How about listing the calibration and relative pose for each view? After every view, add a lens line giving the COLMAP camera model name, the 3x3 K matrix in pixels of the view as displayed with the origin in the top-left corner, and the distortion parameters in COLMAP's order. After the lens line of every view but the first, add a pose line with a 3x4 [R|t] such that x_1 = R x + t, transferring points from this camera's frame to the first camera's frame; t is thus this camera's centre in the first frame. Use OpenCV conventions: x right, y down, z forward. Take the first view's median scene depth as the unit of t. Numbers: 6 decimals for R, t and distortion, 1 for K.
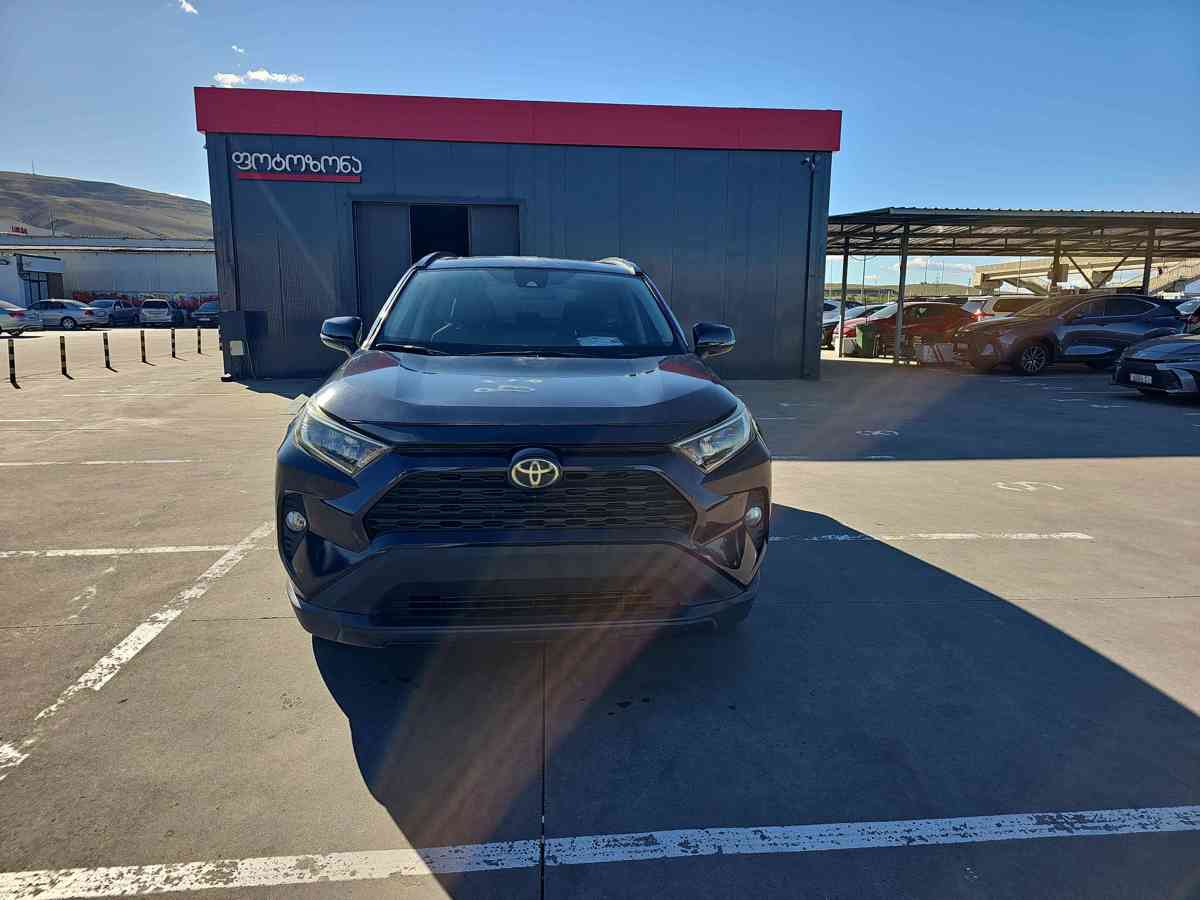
lens RADIAL K [[798.9, 0, 600.0], [0, 798.9, 450.0], [0, 0, 1]] dist [0.015804, -0.001909]
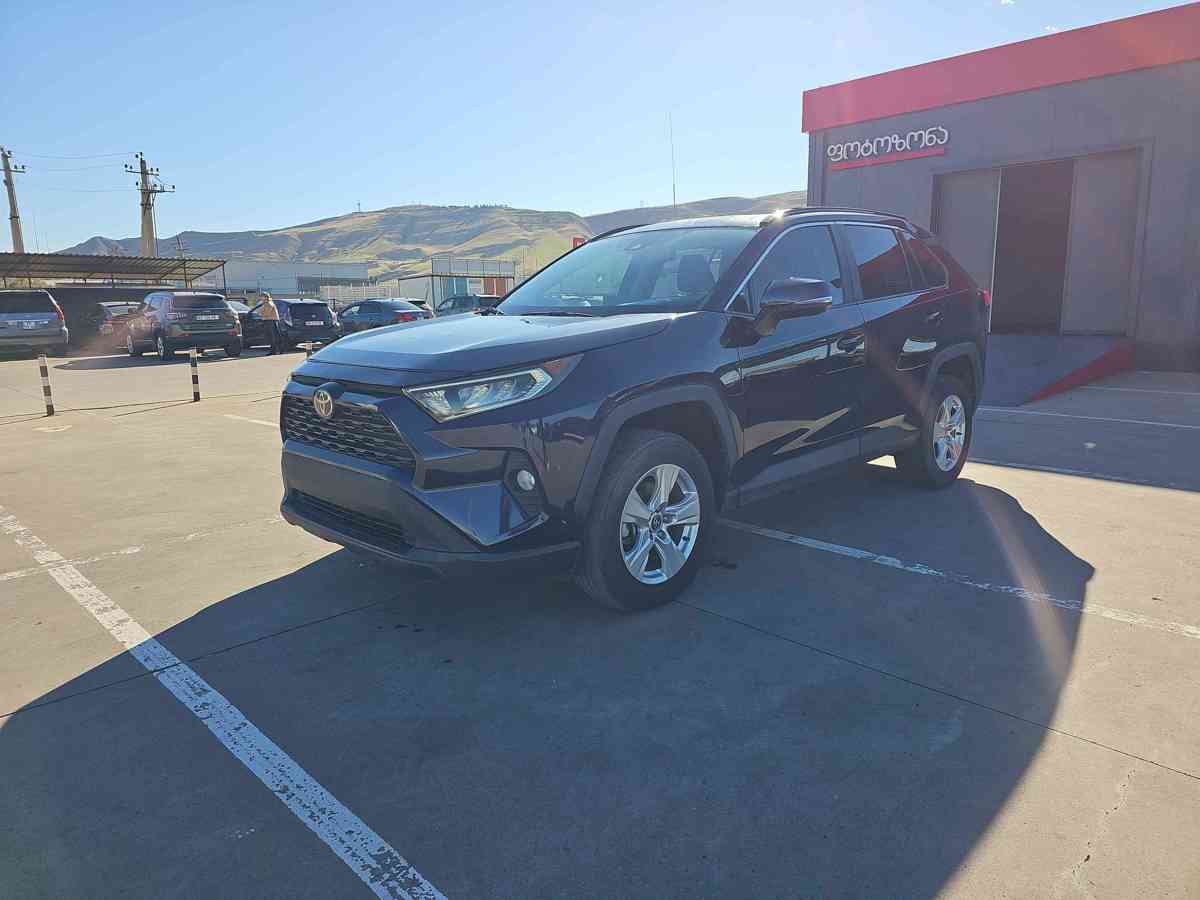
lens RADIAL K [[797.8, 0, 600.0], [0, 797.8, 450.0], [0, 0, 1]] dist [0.027443, 0.000728]
pose [[0.616372, 0.118889, -0.778429, 0.578630], [-0.110903, 0.991790, 0.063661, -0.012575], [0.779606, 0.047092, 0.624497, 0.291655]]
